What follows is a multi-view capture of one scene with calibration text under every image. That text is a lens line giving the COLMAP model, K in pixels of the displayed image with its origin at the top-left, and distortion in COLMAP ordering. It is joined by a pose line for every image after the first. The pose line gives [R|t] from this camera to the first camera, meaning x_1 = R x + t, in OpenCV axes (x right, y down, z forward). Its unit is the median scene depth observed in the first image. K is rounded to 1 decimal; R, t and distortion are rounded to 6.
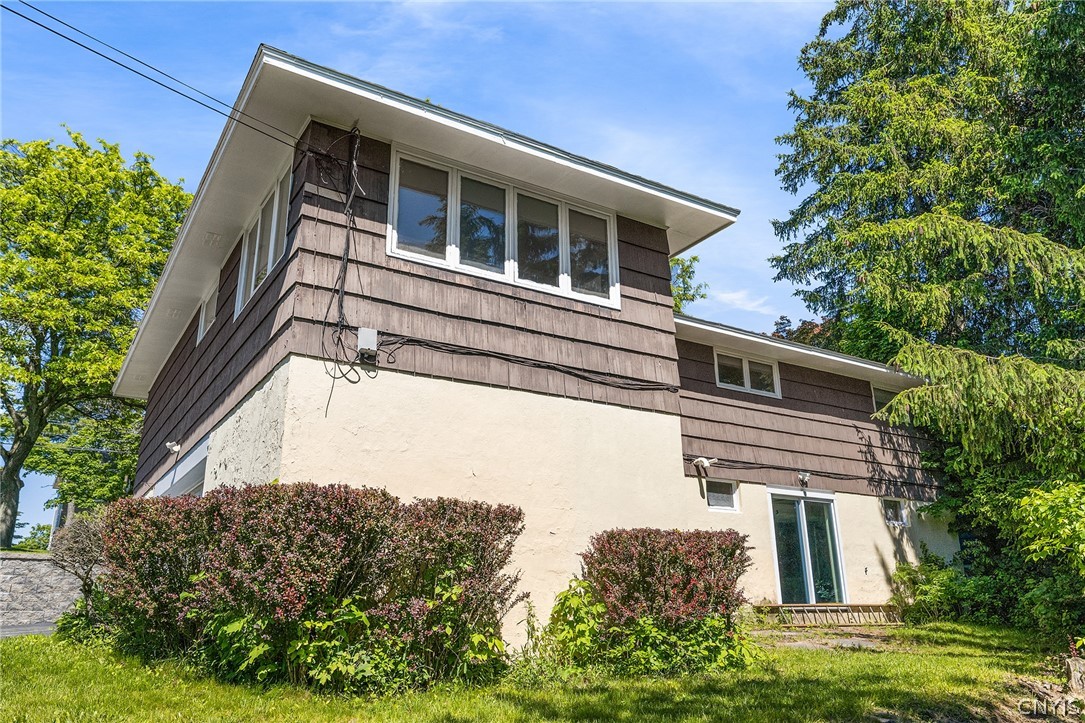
lens RADIAL K [[796.7, 0, 542.1], [0, 796.7, 359.6], [0, 0, 1]] dist [-0.002997, 0.008547]
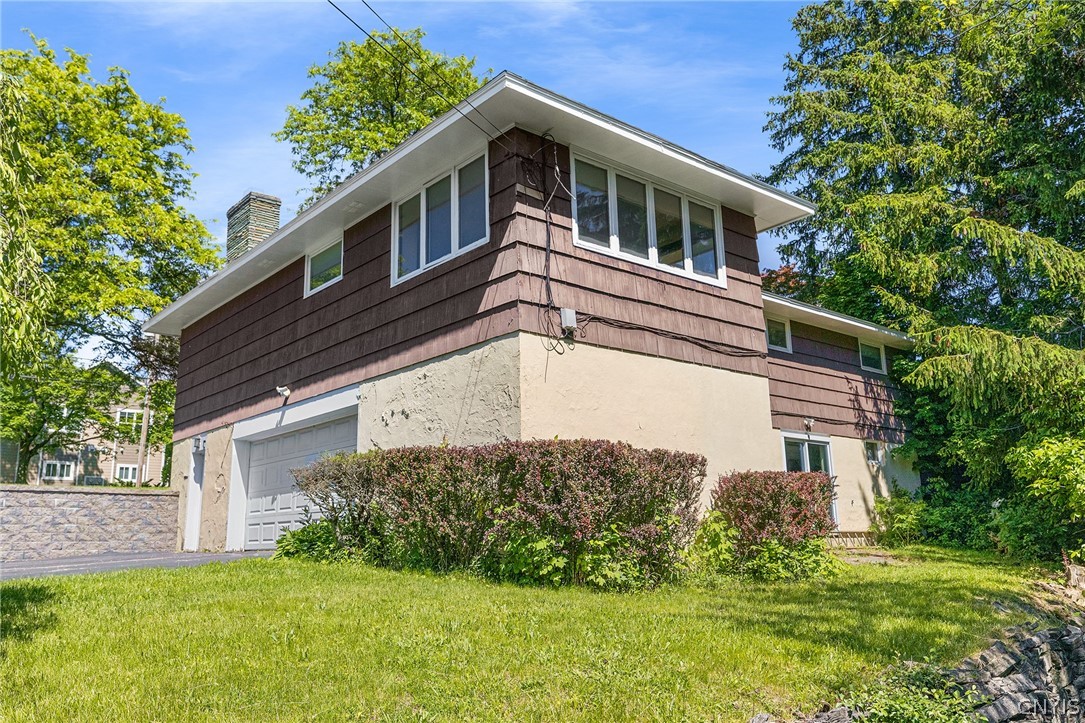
lens RADIAL K [[851.0, 0, 541.9], [0, 851.0, 363.4], [0, 0, 1]] dist [0.004334, 0.000826]
pose [[0.990403, 0.020983, 0.136605, -0.344365], [-0.034127, 0.994930, 0.094600, -0.061912], [-0.133927, -0.098354, 0.986098, -0.227102]]
